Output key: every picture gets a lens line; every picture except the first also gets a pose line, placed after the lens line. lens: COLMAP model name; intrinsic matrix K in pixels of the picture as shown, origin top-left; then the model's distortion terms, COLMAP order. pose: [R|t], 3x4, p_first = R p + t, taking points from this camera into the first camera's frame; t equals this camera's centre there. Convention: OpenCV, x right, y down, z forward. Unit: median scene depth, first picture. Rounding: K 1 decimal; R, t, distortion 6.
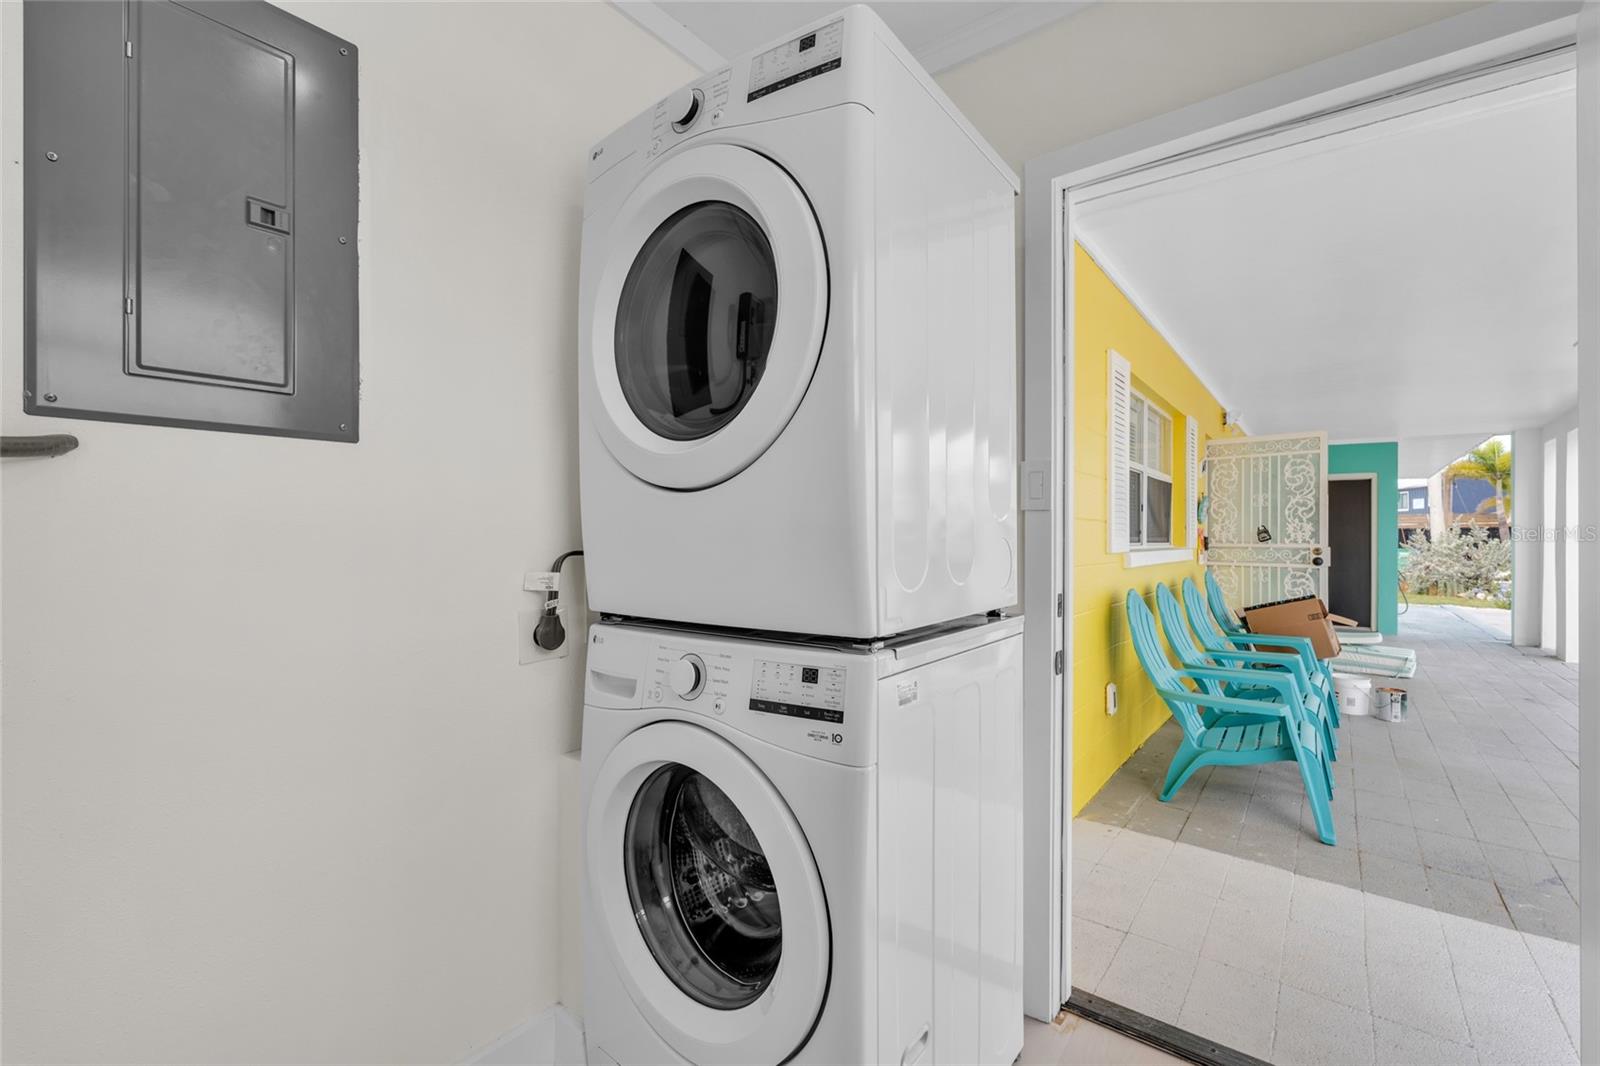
lens RADIAL K [[701.1, 0, 800.0], [0, 701.1, 533.0], [0, 0, 1]] dist [-0.001412, -0.000083]
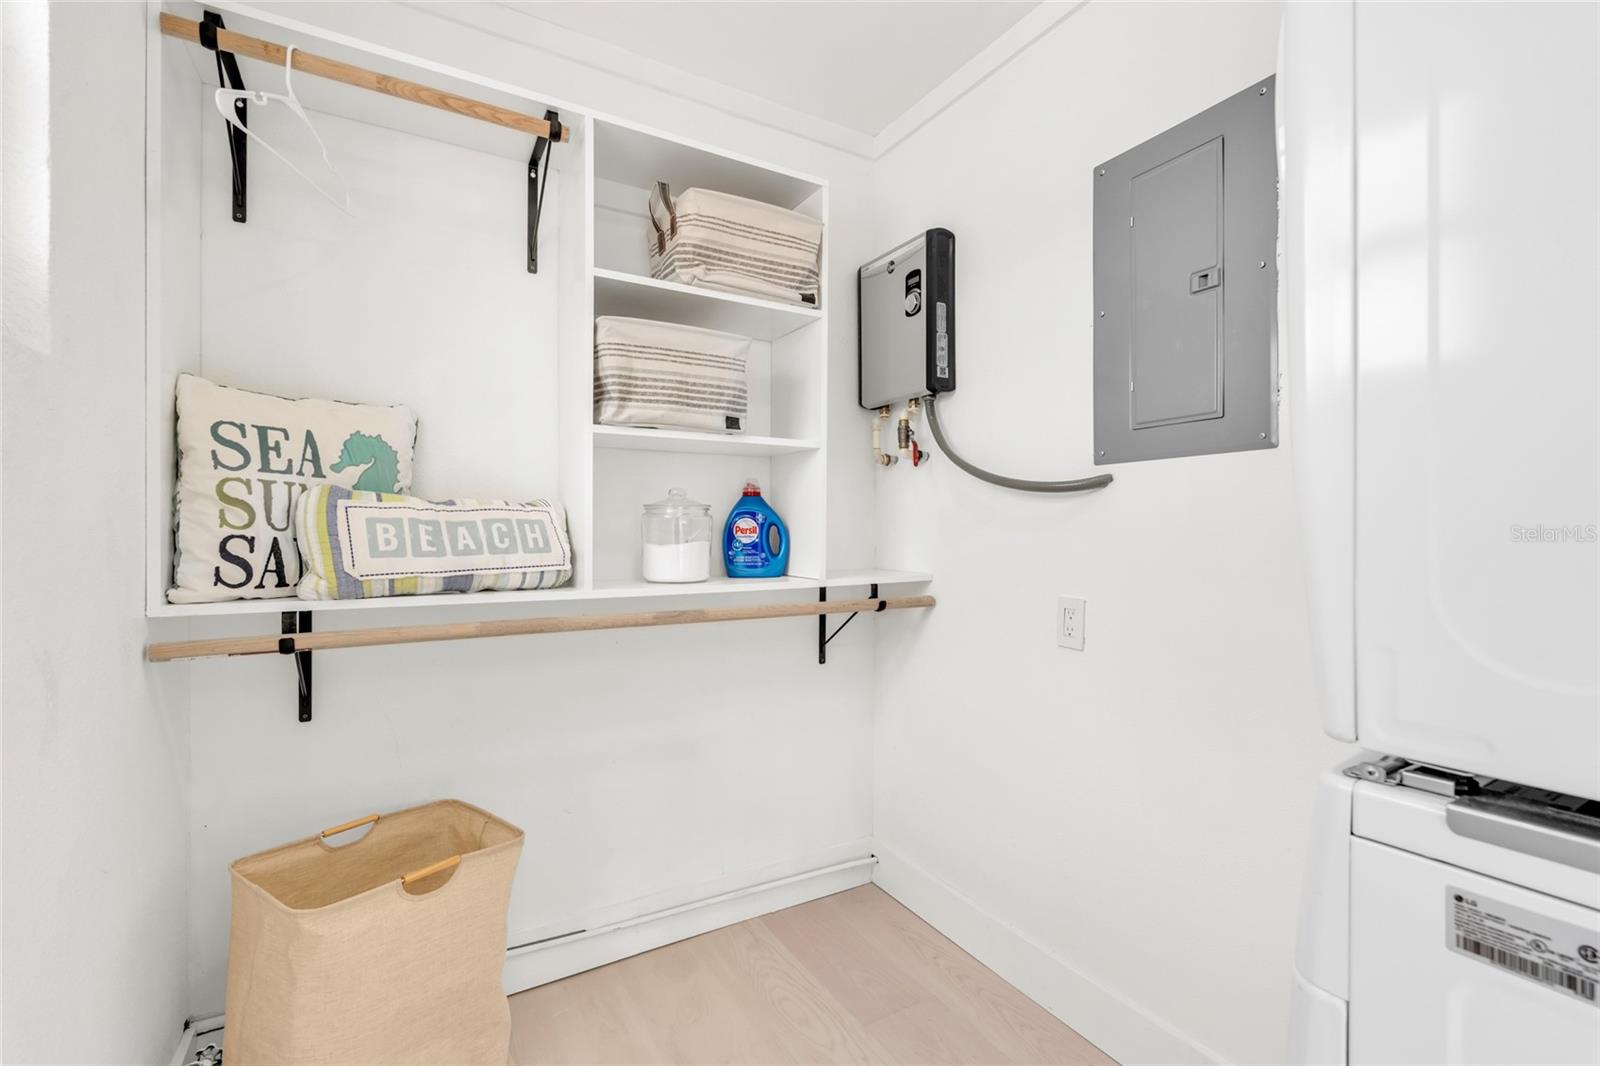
lens RADIAL K [[701.1, 0, 800.0], [0, 701.1, 533.0], [0, 0, 1]] dist [-0.001412, -0.000083]
pose [[-0.369761, 0.001110, -0.929126, 0.730305], [-0.002468, 0.999995, 0.002177, -0.000805], [0.929124, 0.003098, -0.369756, 0.855248]]
